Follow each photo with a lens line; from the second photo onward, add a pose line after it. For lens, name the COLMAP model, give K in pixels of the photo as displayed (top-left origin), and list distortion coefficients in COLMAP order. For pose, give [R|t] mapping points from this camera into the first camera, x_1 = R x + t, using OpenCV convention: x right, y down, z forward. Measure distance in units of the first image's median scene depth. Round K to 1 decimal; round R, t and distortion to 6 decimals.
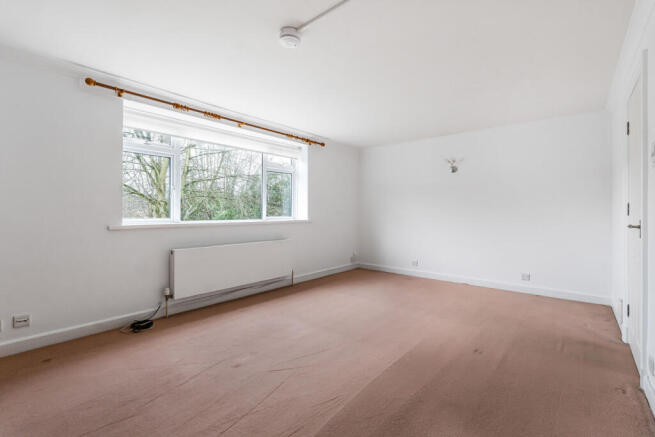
lens RADIAL K [[291.1, 0, 328.8], [0, 291.1, 214.3], [0, 0, 1]] dist [0.000429, 0.000149]
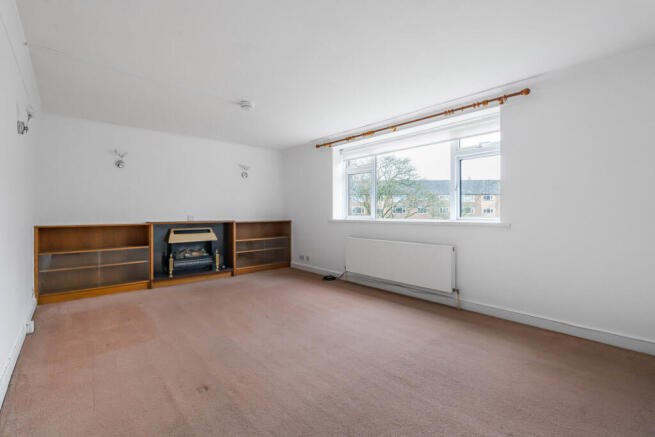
lens RADIAL K [[291.1, 0, 328.8], [0, 291.1, 214.3], [0, 0, 1]] dist [0.000429, 0.000149]
pose [[-0.124910, 0.006394, -0.992147, 0.783804], [-0.001610, 0.999977, 0.006647, -0.003926], [0.992167, 0.002428, -0.124897, 0.910238]]
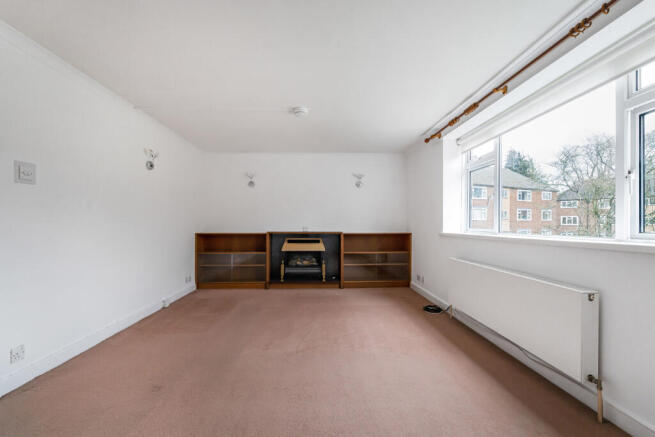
lens RADIAL K [[291.6, 0, 326.8], [0, 291.6, 226.1], [0, 0, 1]] dist [0.000257, 0.000184]
pose [[-0.729321, 0.002877, -0.684165, 0.451231], [-0.001762, 0.999980, 0.006084, 0.000787], [0.684169, 0.005642, -0.729302, 1.228714]]
